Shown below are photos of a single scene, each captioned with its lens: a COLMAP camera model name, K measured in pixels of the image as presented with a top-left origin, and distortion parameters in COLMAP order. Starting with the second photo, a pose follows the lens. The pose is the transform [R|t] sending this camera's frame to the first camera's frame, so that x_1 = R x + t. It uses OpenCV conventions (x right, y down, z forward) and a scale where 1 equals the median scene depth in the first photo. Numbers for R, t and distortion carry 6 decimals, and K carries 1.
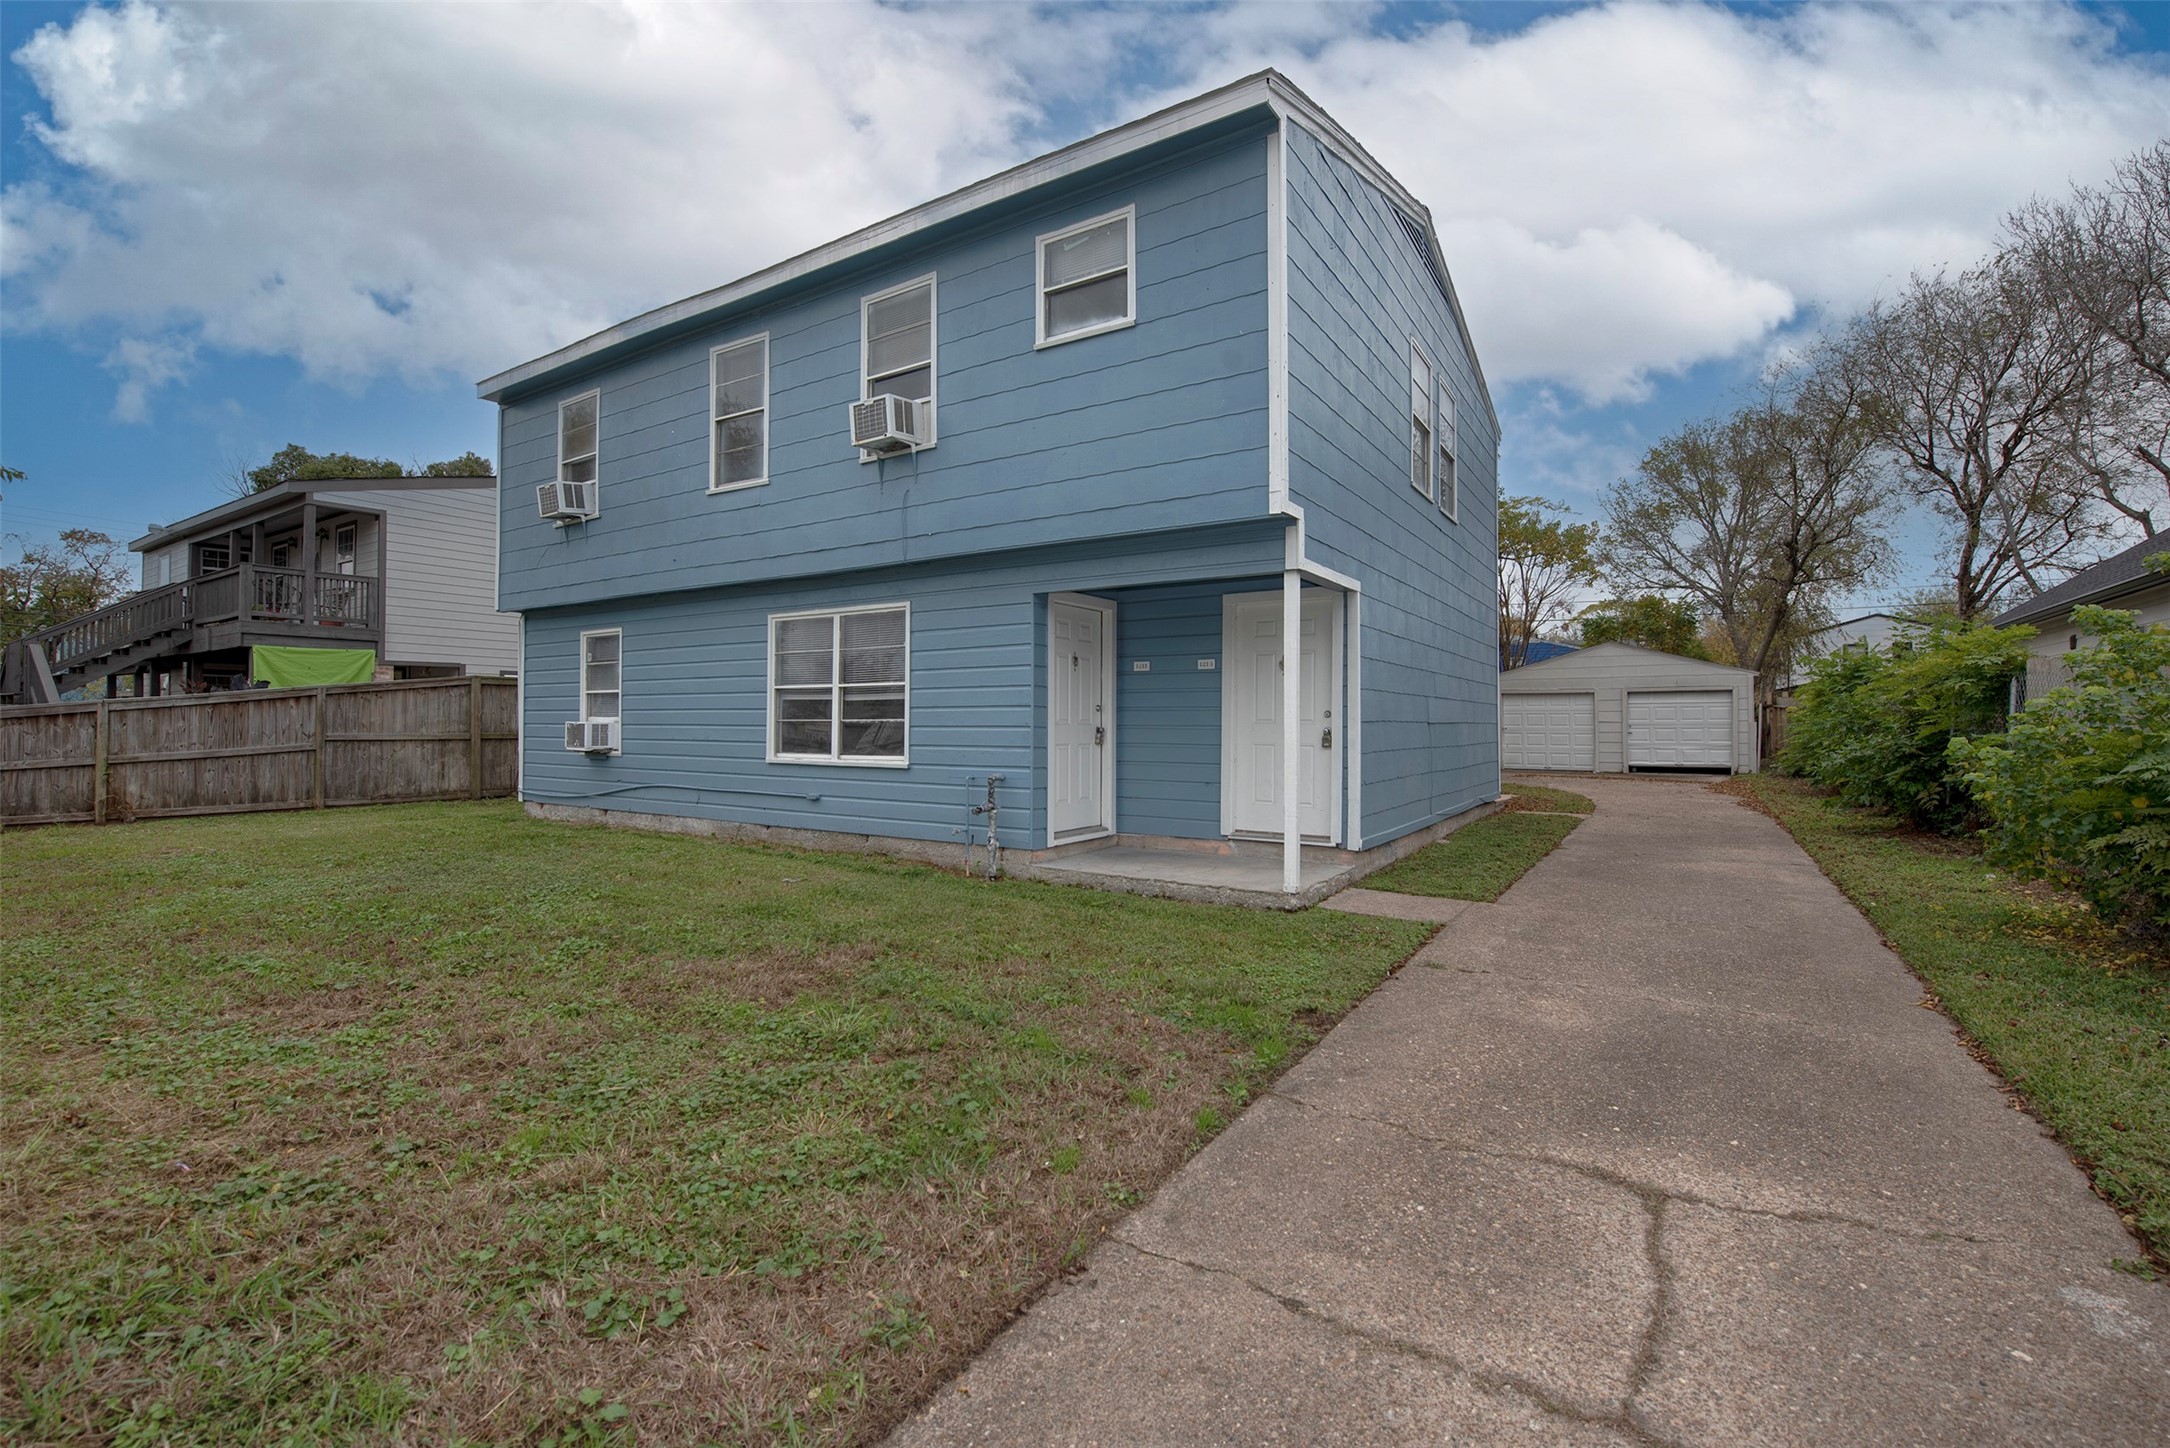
lens RADIAL K [[949.1, 0, 1095.3], [0, 949.1, 720.2], [0, 0, 1]] dist [-0.004641, -0.000116]
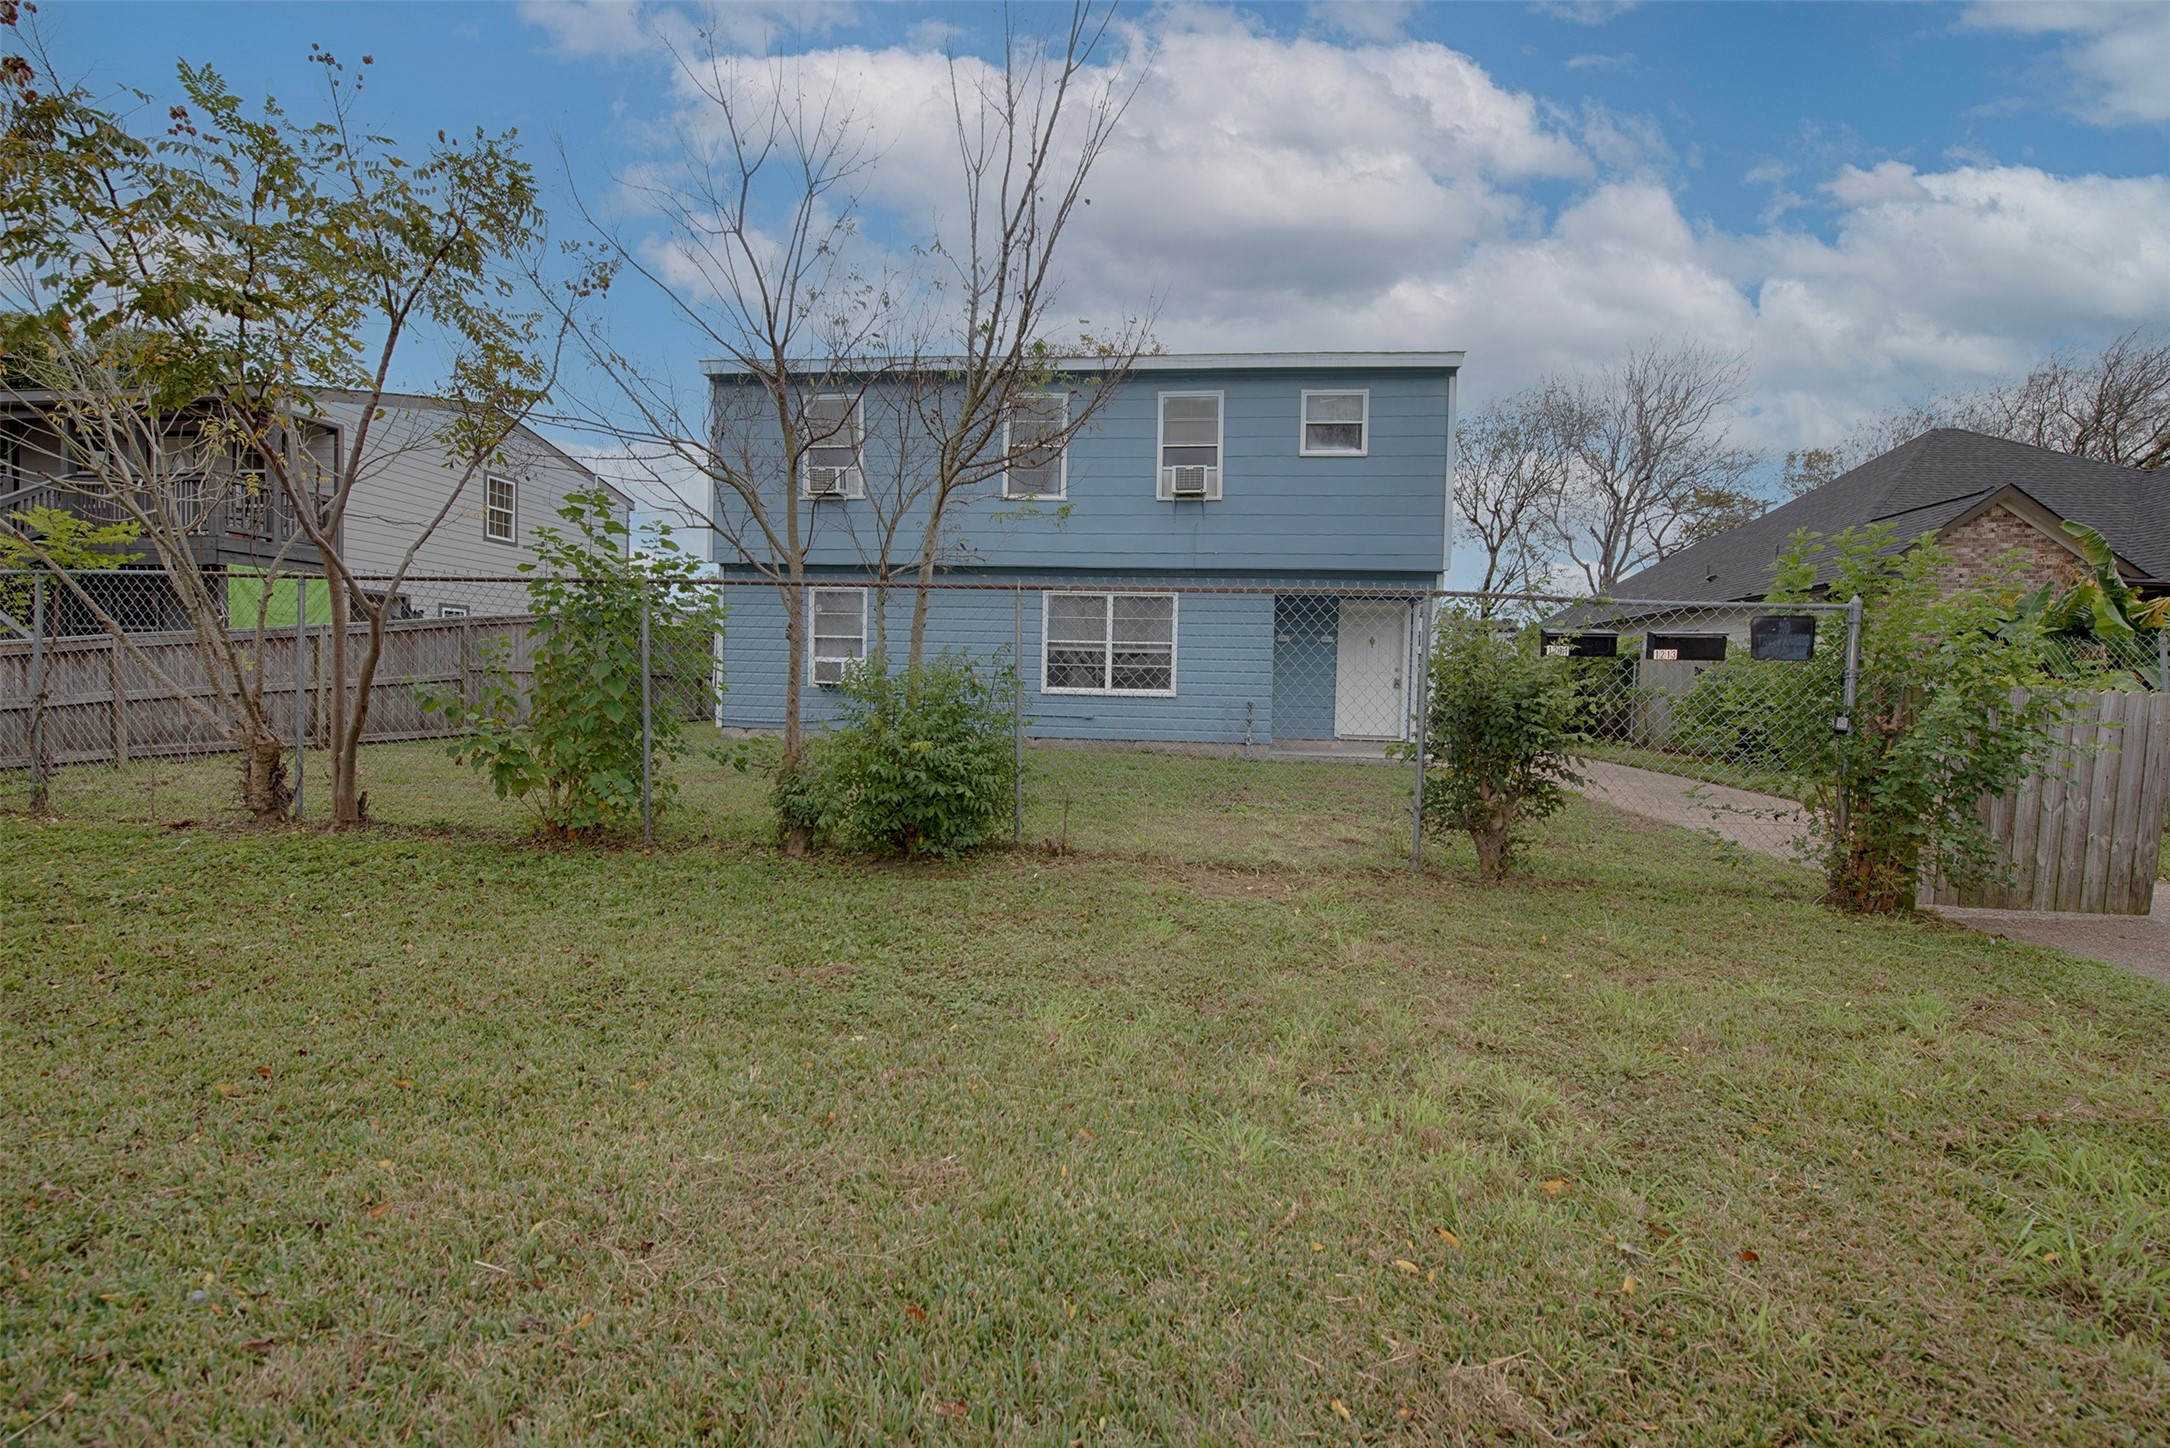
lens RADIAL K [[949.1, 0, 1077.9], [0, 949.1, 733.4], [0, 0, 1]] dist [-0.004641, -0.000116]
pose [[0.890961, -0.007682, 0.454016, -1.060619], [-0.023245, 0.997774, 0.062499, 0.015263], [-0.453485, -0.066237, 0.888799, -0.342499]]
